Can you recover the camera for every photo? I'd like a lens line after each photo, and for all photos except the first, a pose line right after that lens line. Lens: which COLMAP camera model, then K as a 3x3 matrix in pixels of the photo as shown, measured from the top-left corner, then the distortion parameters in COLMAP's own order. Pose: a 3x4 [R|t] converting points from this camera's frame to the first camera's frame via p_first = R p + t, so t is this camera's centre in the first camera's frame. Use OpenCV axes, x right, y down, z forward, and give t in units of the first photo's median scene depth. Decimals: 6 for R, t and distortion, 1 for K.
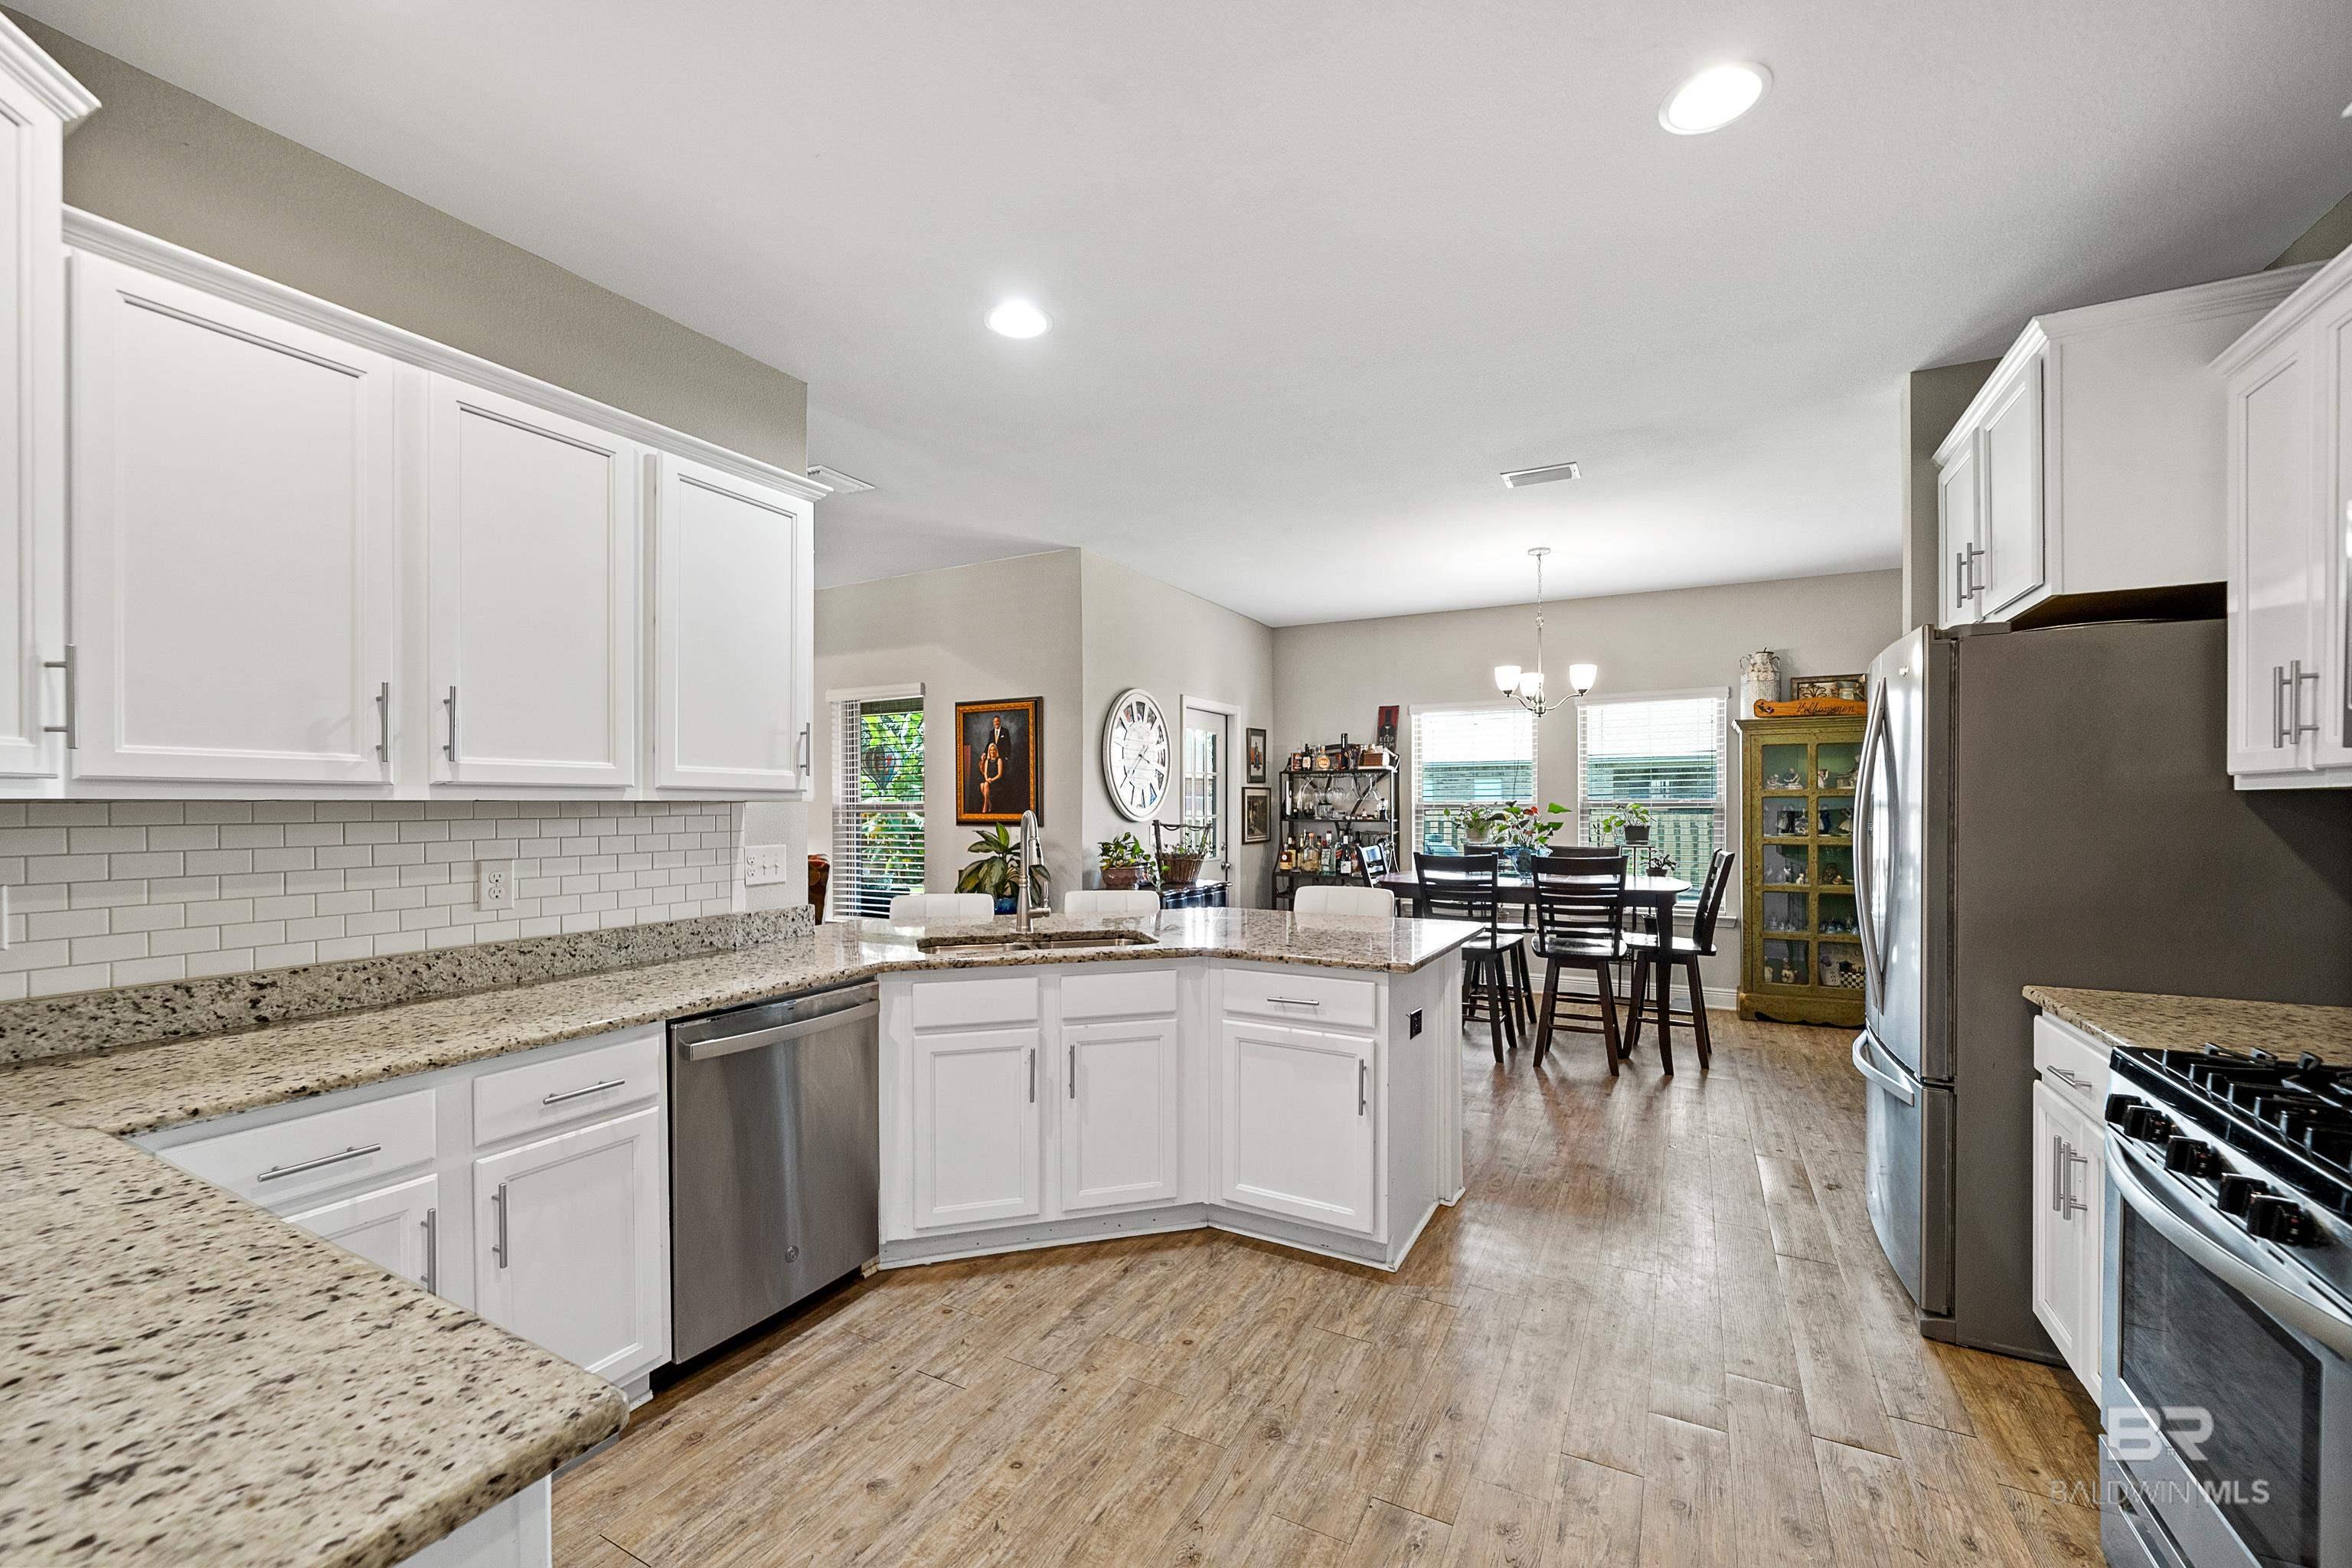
lens RADIAL K [[938.0, 0, 1175.7], [0, 938.0, 799.8], [0, 0, 1]] dist [0.003686, -0.000501]
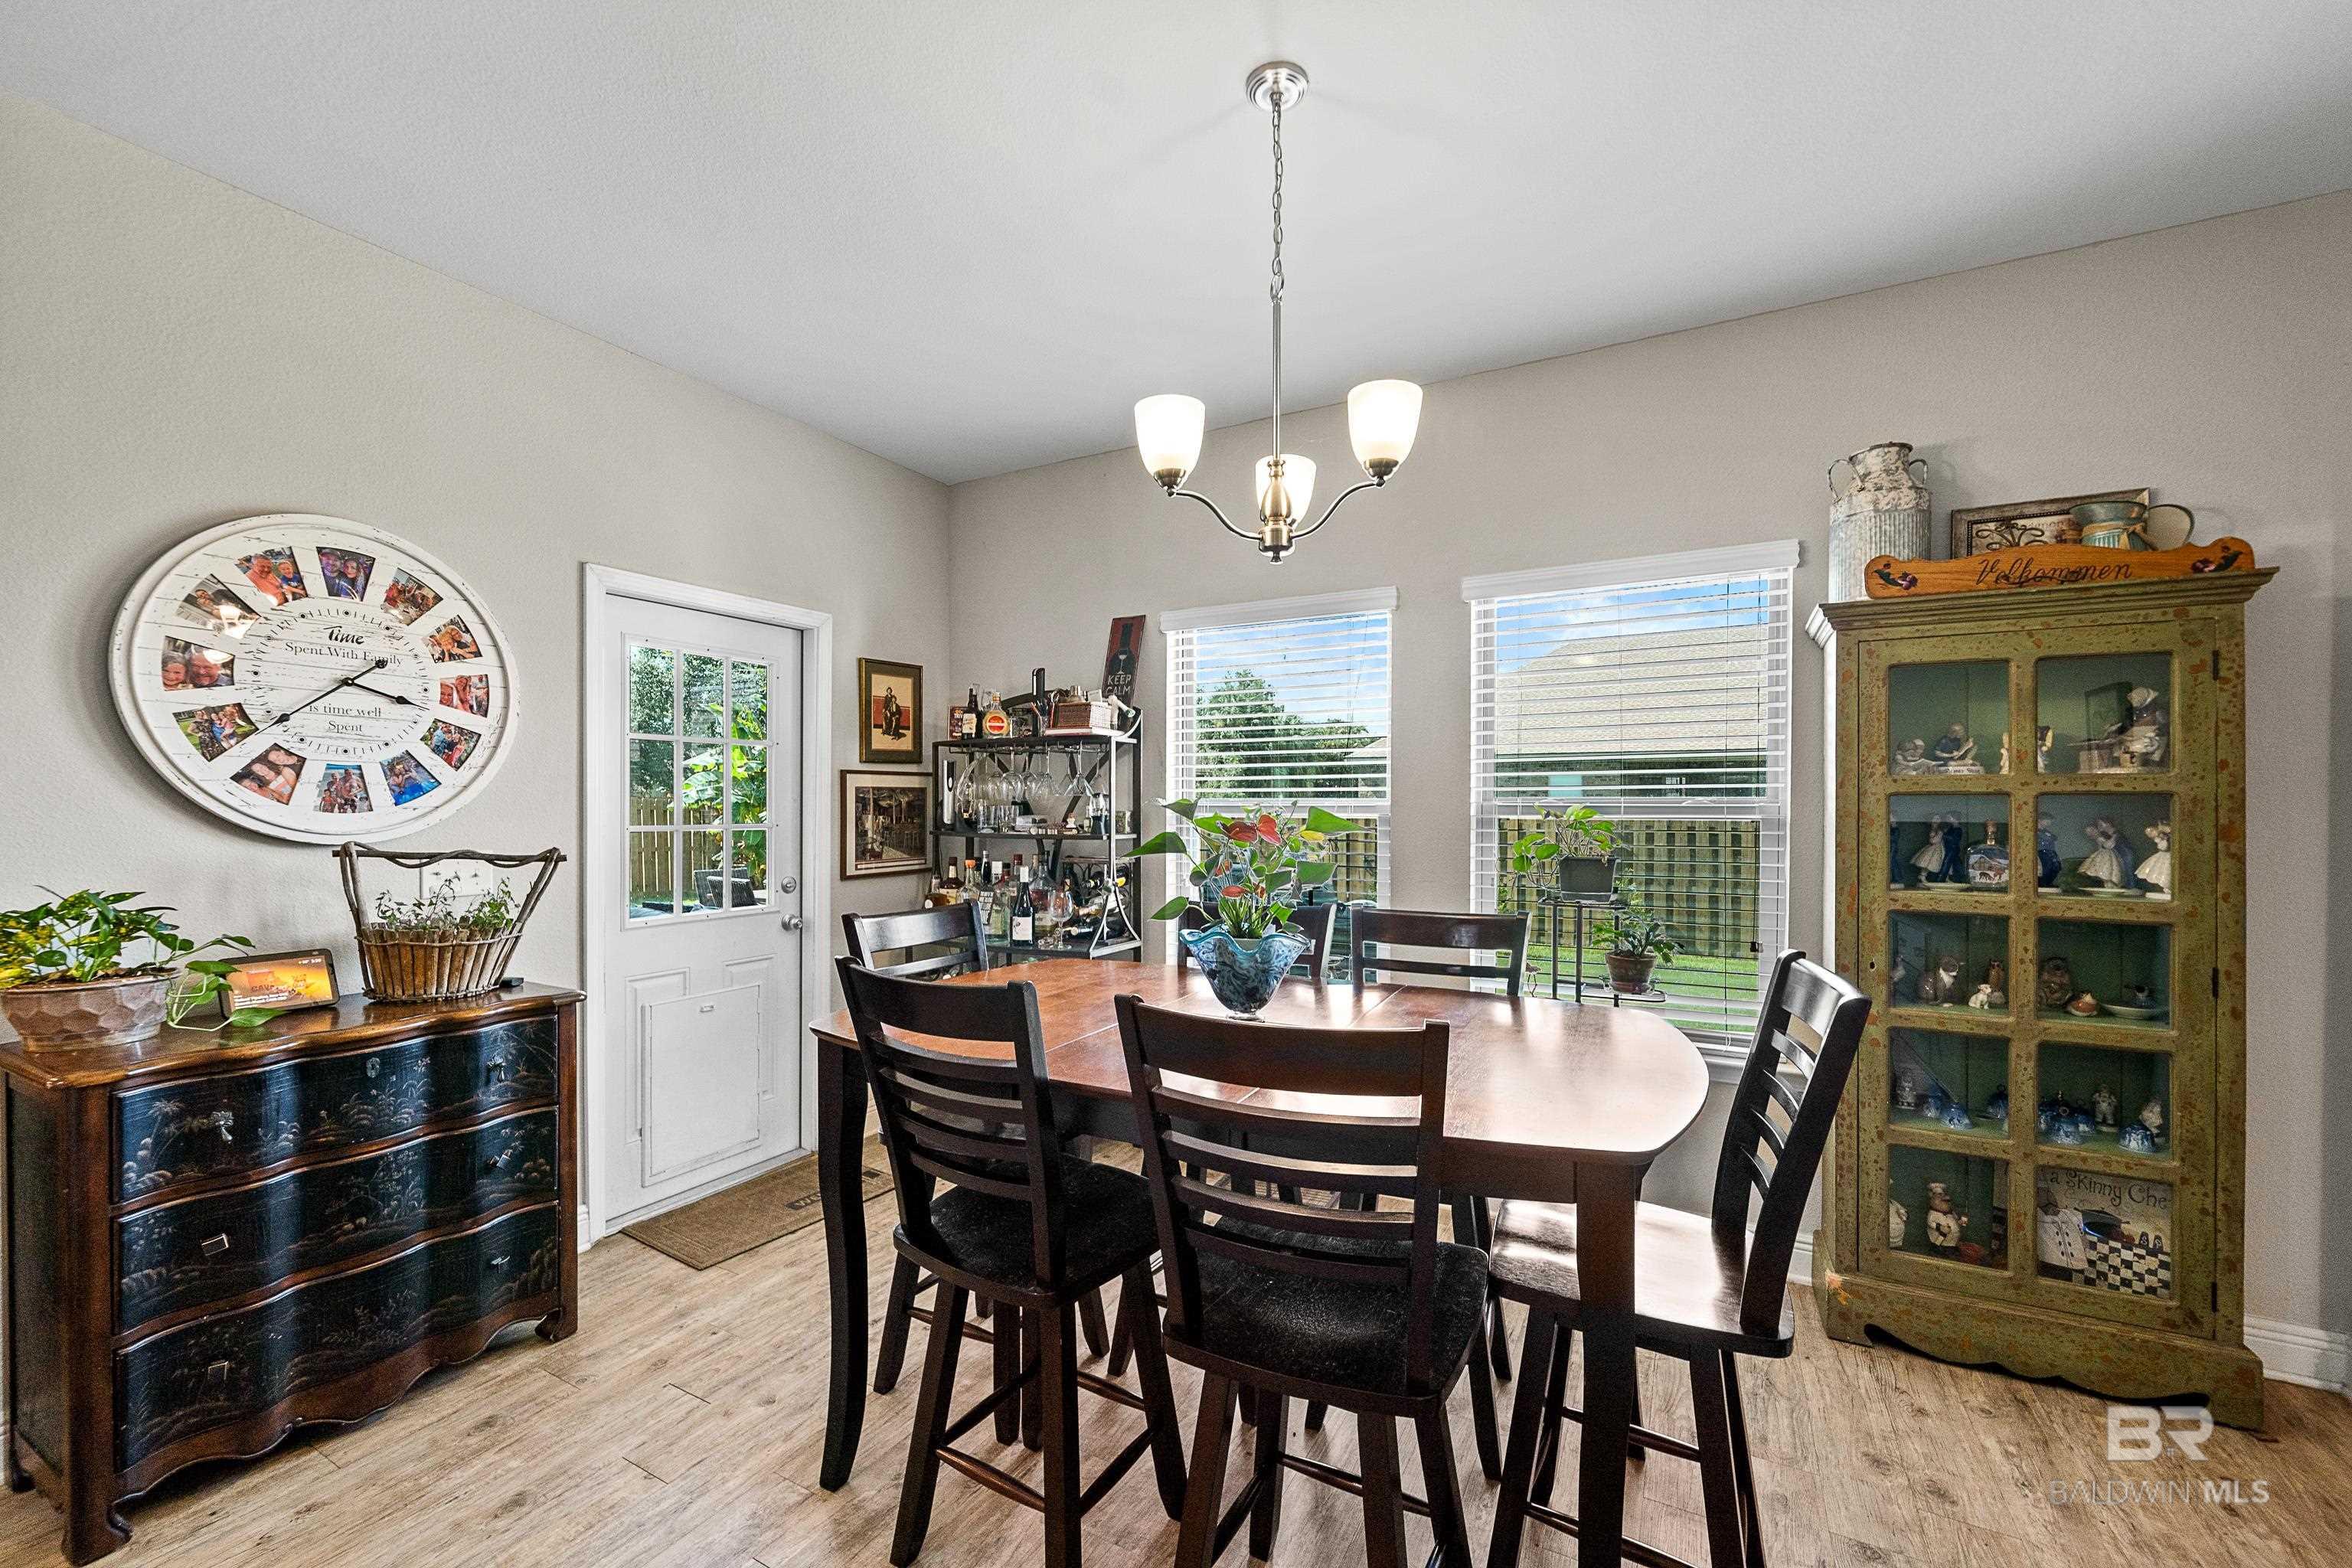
lens RADIAL K [[938.0, 0, 1174.1], [0, 938.0, 798.7], [0, 0, 1]] dist [0.003686, -0.000501]
pose [[0.999871, 0.004282, -0.015508, 0.319044], [-0.004207, 0.999979, 0.004897, -0.001453], [0.015528, -0.004831, 0.999868, 0.581810]]
